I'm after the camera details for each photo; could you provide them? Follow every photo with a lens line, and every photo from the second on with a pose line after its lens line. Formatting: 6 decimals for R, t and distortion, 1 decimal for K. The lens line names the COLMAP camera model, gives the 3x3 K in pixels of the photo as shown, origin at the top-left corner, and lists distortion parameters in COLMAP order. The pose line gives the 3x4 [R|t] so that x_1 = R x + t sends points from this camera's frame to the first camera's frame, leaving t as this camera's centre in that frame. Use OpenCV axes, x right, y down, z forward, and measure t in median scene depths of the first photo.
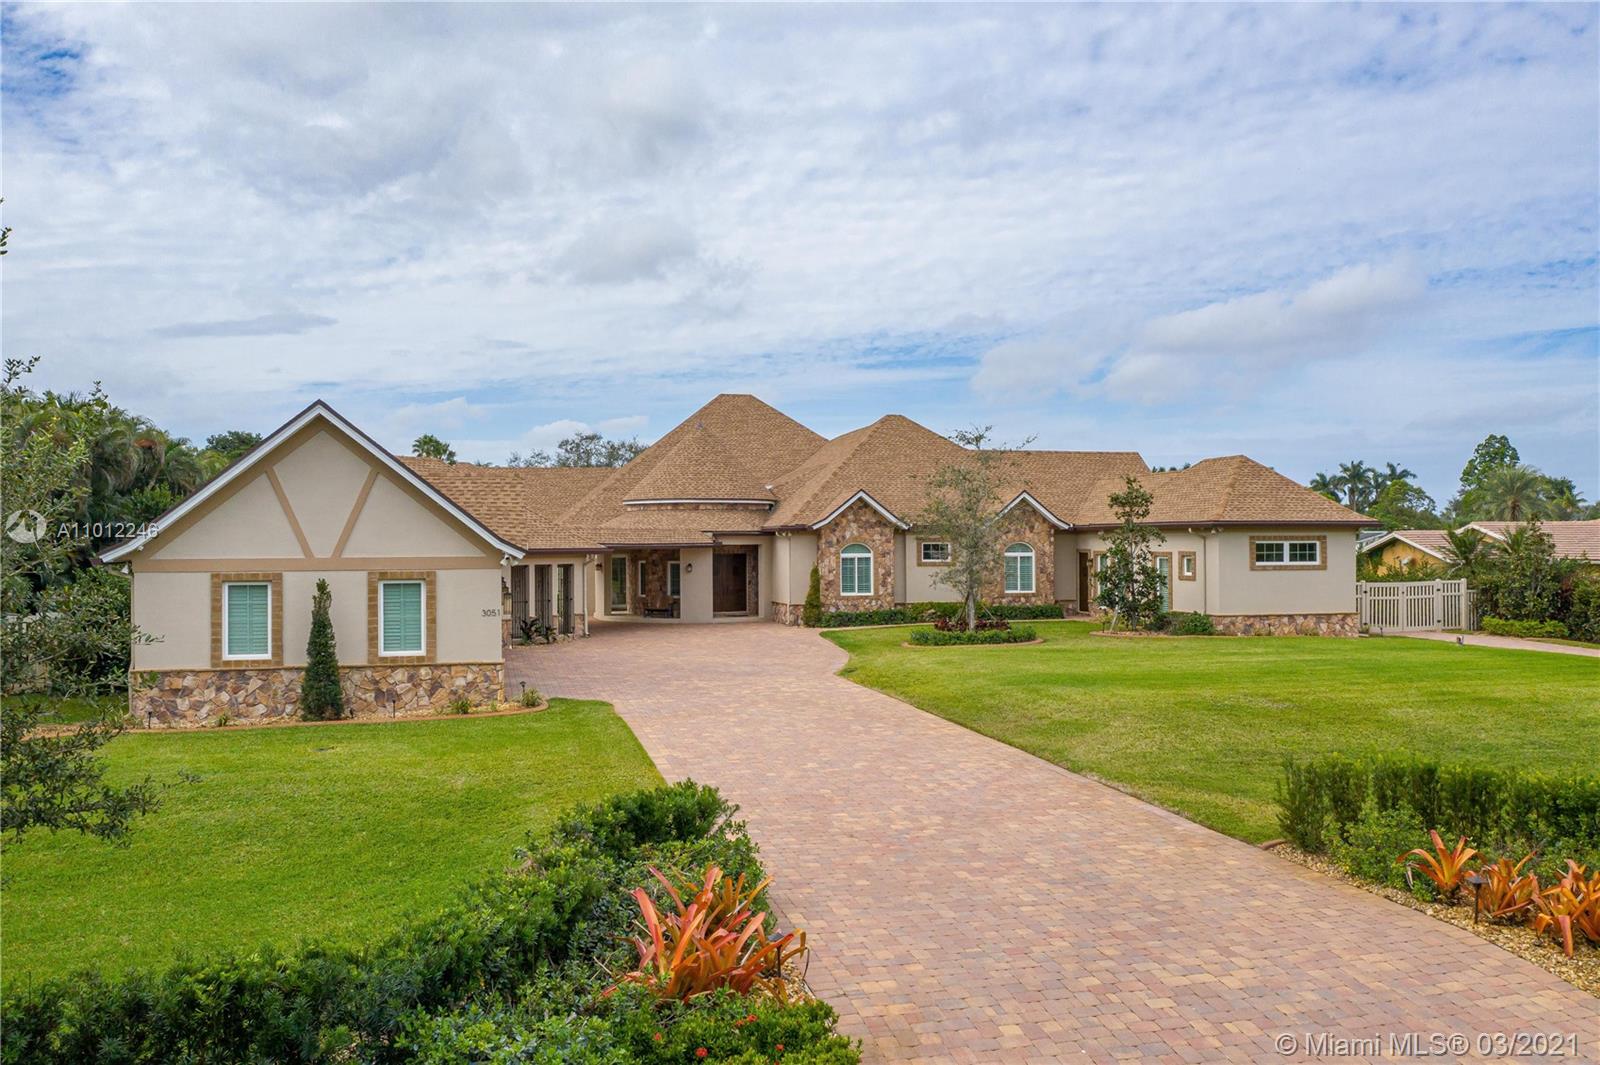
lens RADIAL K [[1252.7, 0, 800.0], [0, 1252.7, 532.5], [0, 0, 1]] dist [-0.035778, -0.005307]
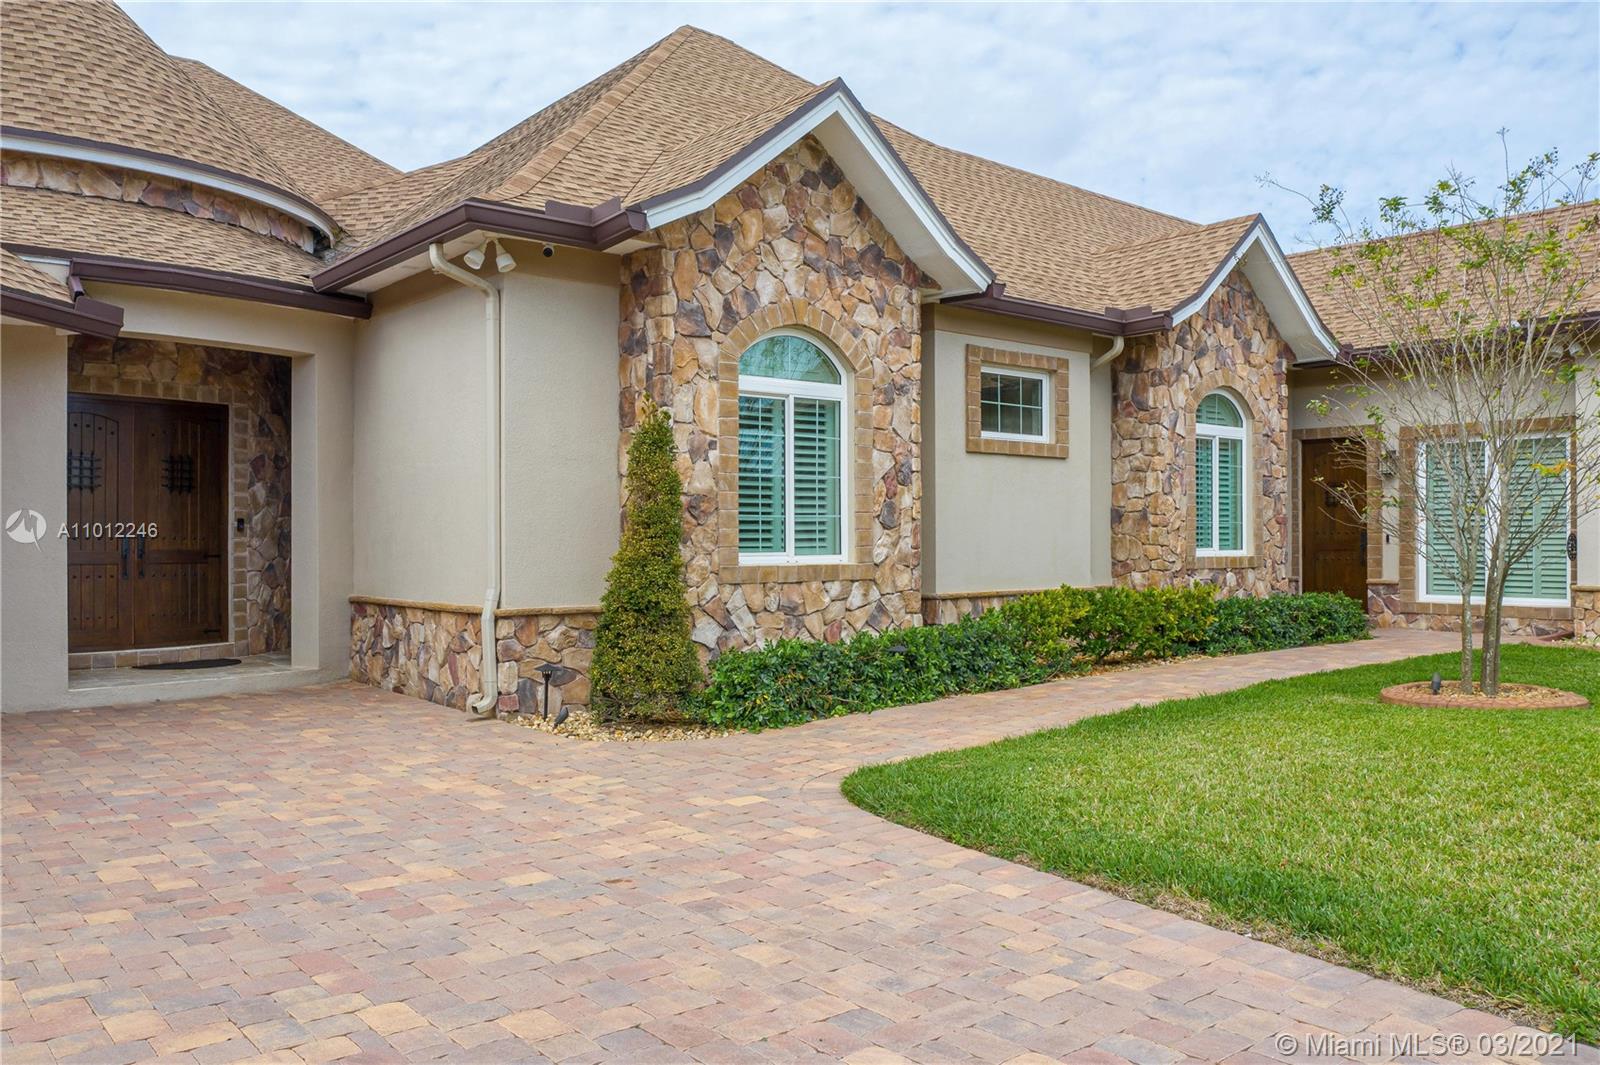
lens RADIAL K [[1252.7, 0, 800.0], [0, 1252.7, 532.5], [0, 0, 1]] dist [-0.035778, -0.005307]
pose [[0.899173, 0.005132, 0.437563, -0.052640], [-0.005581, 0.999984, -0.000259, 0.044599], [-0.437557, -0.002209, 0.899188, 0.801004]]
